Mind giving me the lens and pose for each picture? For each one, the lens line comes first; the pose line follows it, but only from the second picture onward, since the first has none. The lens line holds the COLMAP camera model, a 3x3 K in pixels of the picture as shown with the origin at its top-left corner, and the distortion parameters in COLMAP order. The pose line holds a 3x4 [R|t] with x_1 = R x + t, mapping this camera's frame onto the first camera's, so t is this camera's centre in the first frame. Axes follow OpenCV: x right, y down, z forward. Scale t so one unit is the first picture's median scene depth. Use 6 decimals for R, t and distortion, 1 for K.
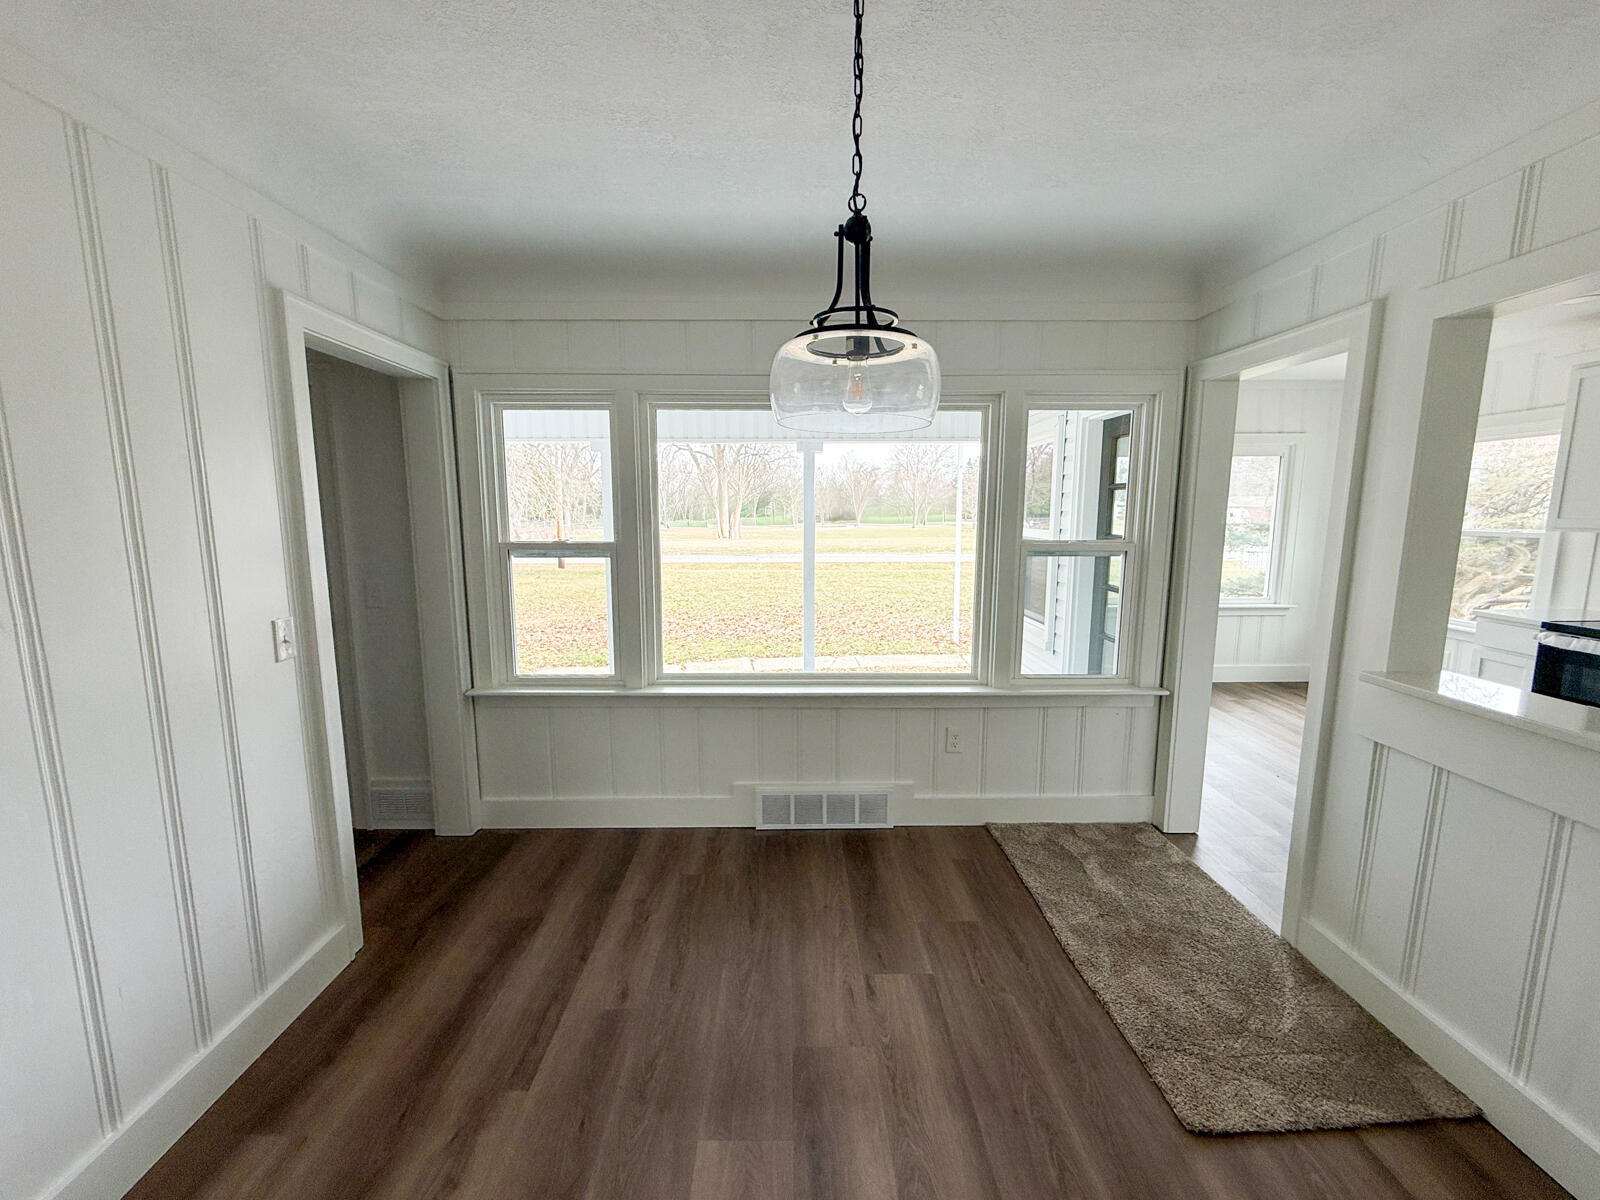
lens RADIAL K [[634.0, 0, 794.3], [0, 634.0, 601.2], [0, 0, 1]] dist [-0.000542, -0.000307]
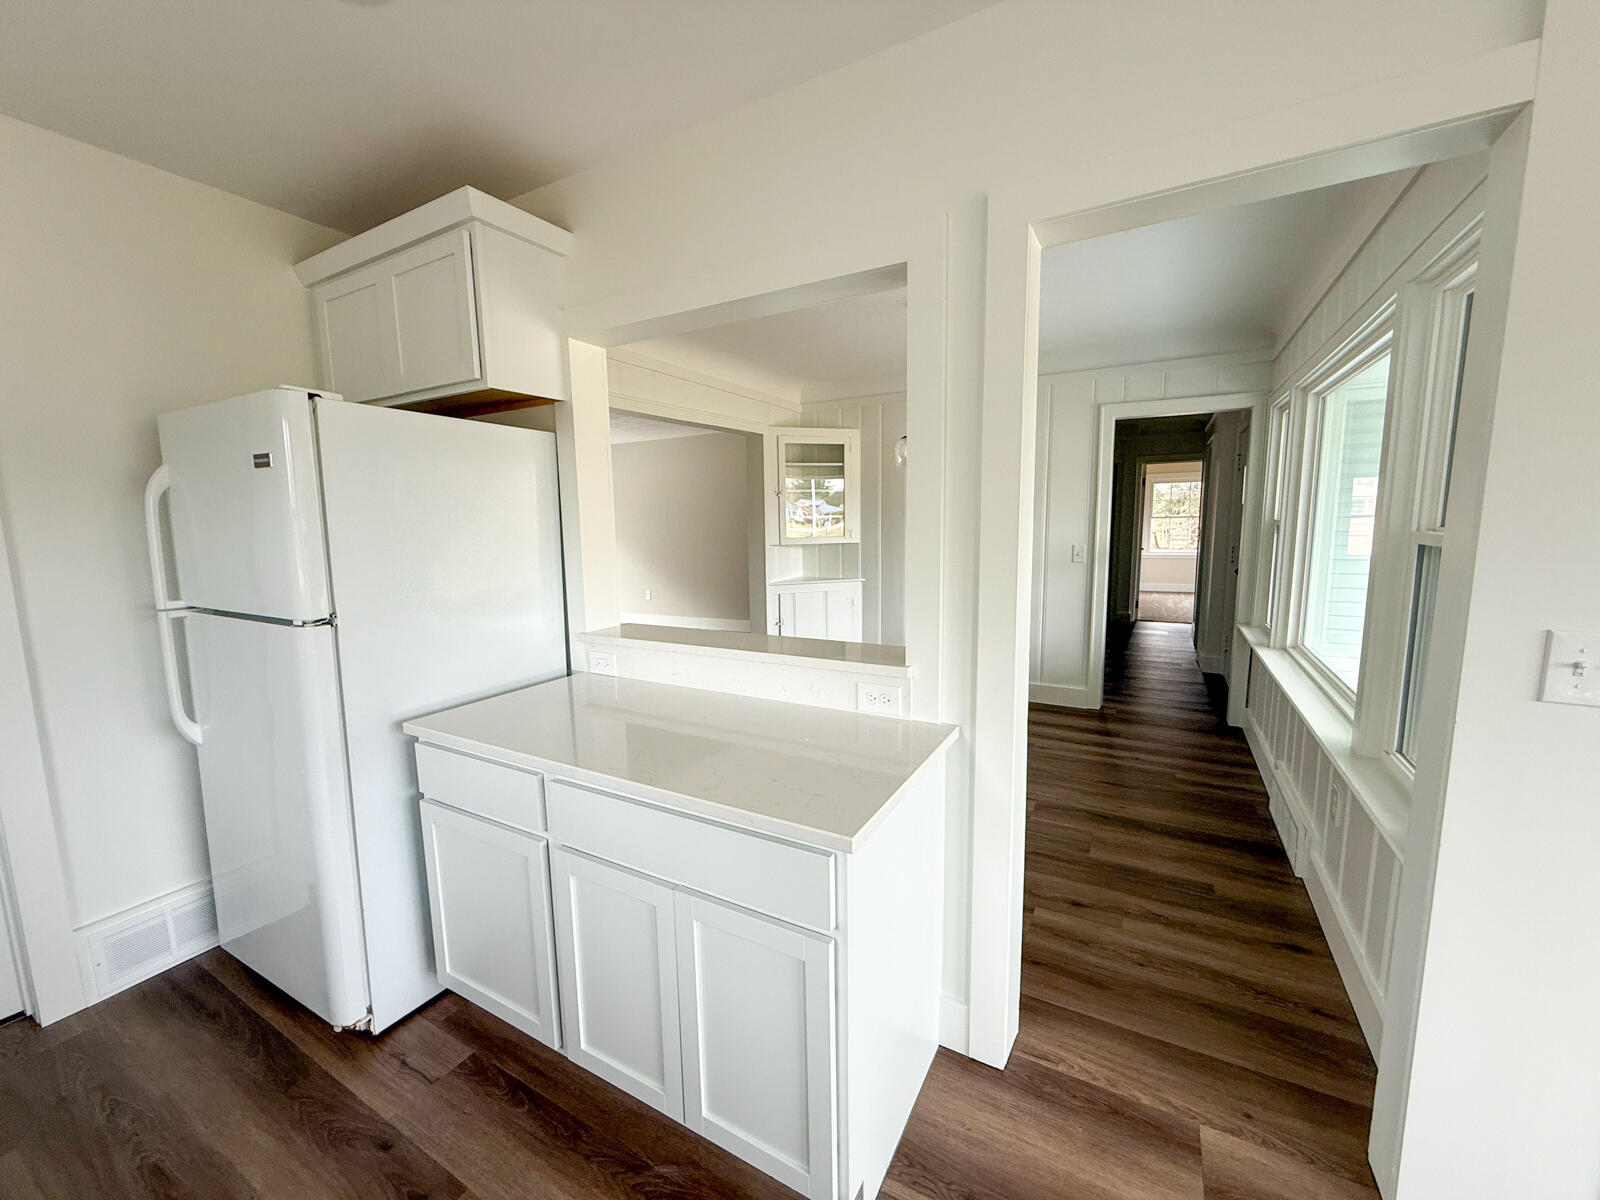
lens RADIAL K [[638.5, 0, 793.6], [0, 638.5, 600.4], [0, 0, 1]] dist [-0.001094, -0.000119]
pose [[-0.494282, 0.121899, -0.860712, 1.902408], [-0.103306, 0.974866, 0.197392, -0.137025], [0.863141, 0.186485, -0.469266, 1.273952]]
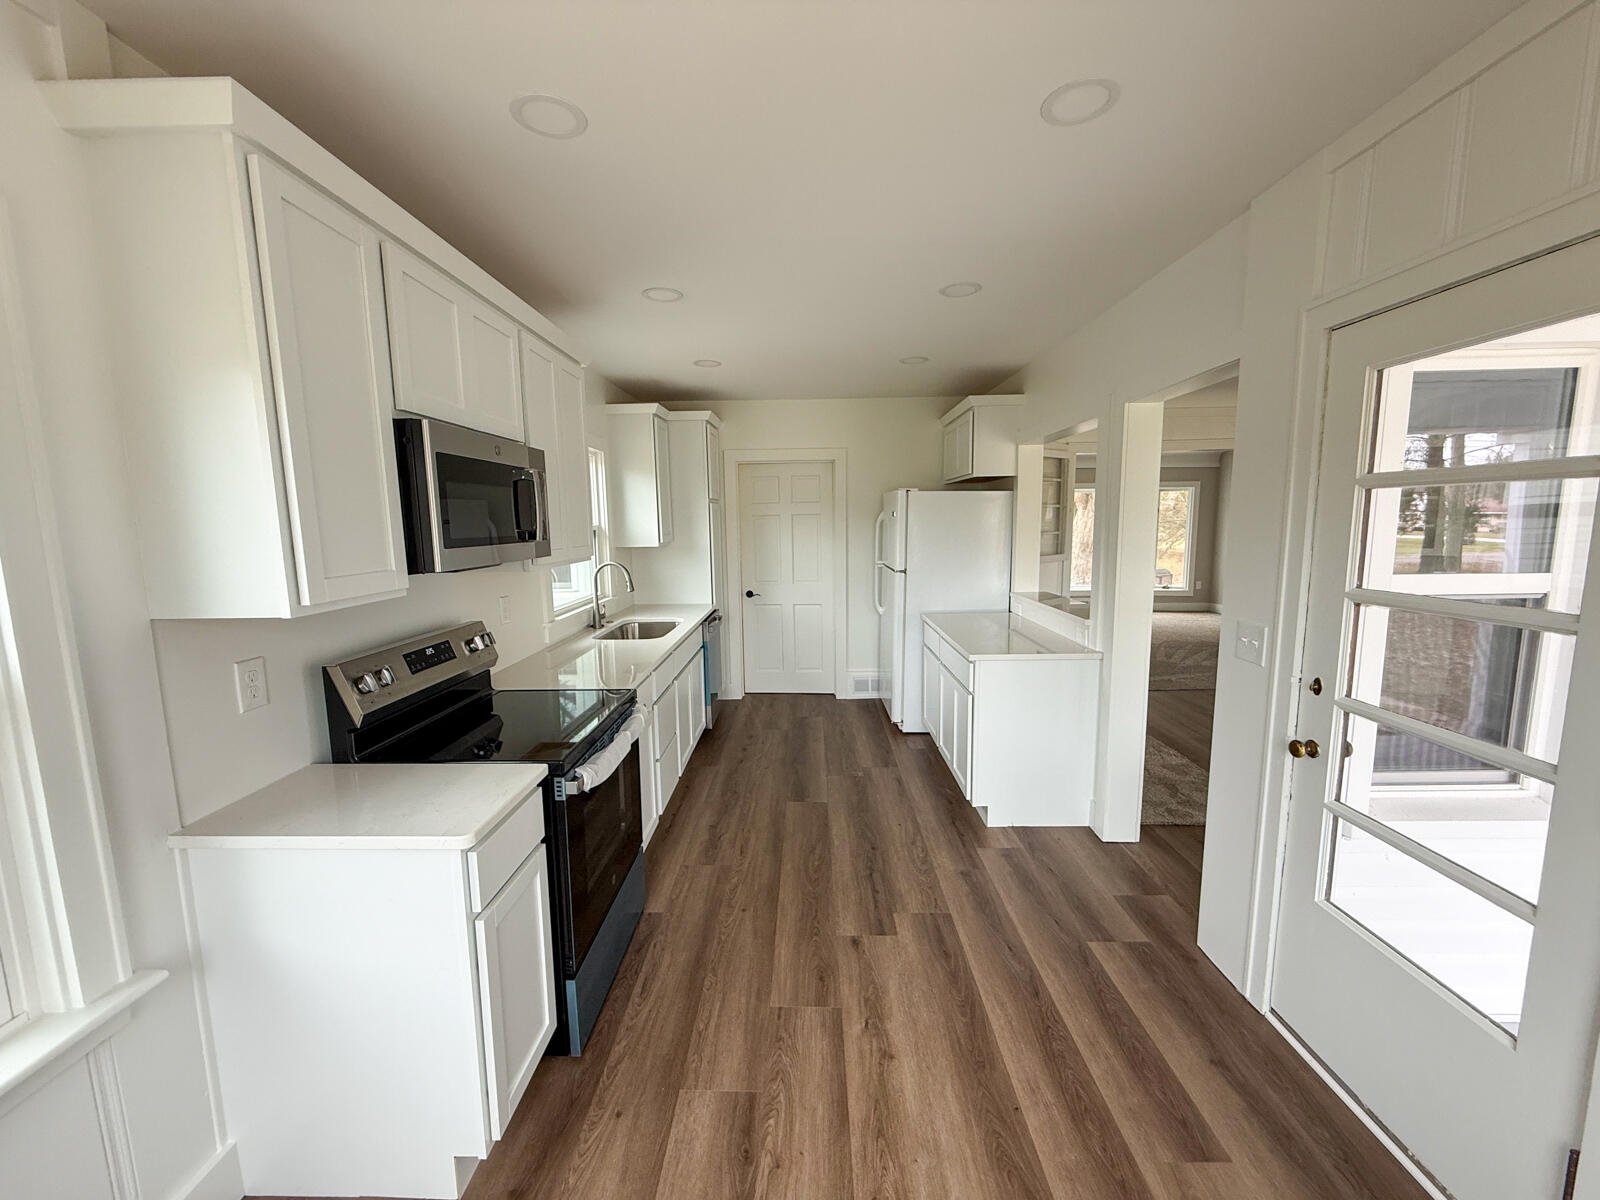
lens RADIAL K [[634.0, 0, 794.3], [0, 634.0, 601.2], [0, 0, 1]] dist [-0.000542, -0.000307]
pose [[-0.999631, 0.013871, 0.023344, 1.823897], [0.019622, 0.963253, 0.267879, -0.429066], [-0.018771, 0.268238, -0.963170, 2.747807]]
